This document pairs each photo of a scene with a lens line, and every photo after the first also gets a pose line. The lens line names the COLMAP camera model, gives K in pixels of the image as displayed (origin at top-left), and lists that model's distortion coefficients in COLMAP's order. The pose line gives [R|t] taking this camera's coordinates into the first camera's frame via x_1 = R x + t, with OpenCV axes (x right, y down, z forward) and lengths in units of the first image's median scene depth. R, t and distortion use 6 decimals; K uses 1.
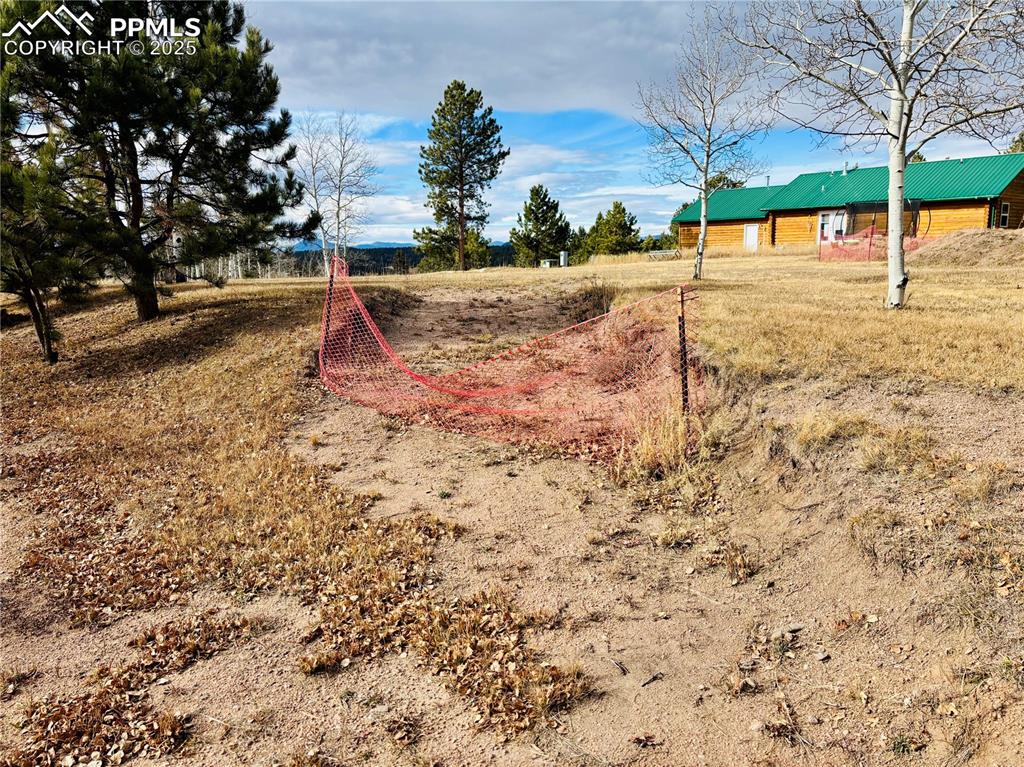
lens RADIAL K [[762.8, 0, 512.0], [0, 762.8, 383.5], [0, 0, 1]] dist [0.082961, -0.088645]
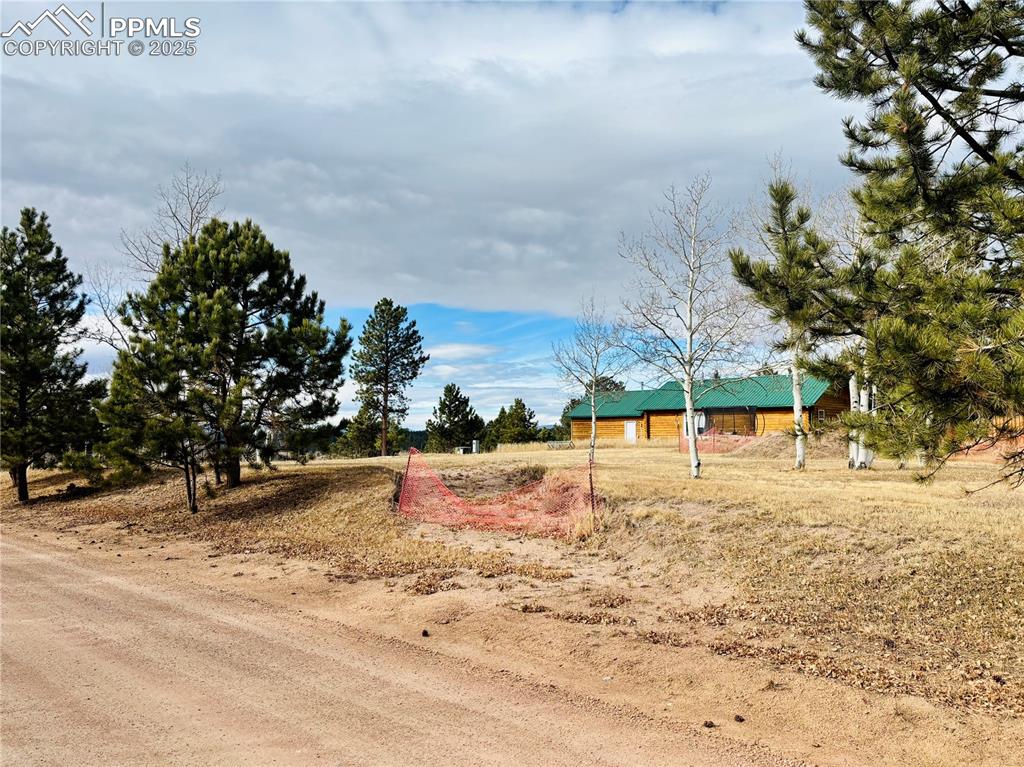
lens RADIAL K [[762.8, 0, 512.0], [0, 762.8, 383.5], [0, 0, 1]] dist [0.082961, -0.088645]
pose [[0.990450, 0.023383, 0.135876, -0.035389], [0.010034, 0.970675, -0.240187, 0.020874], [-0.137508, 0.239257, 0.961170, -0.134081]]
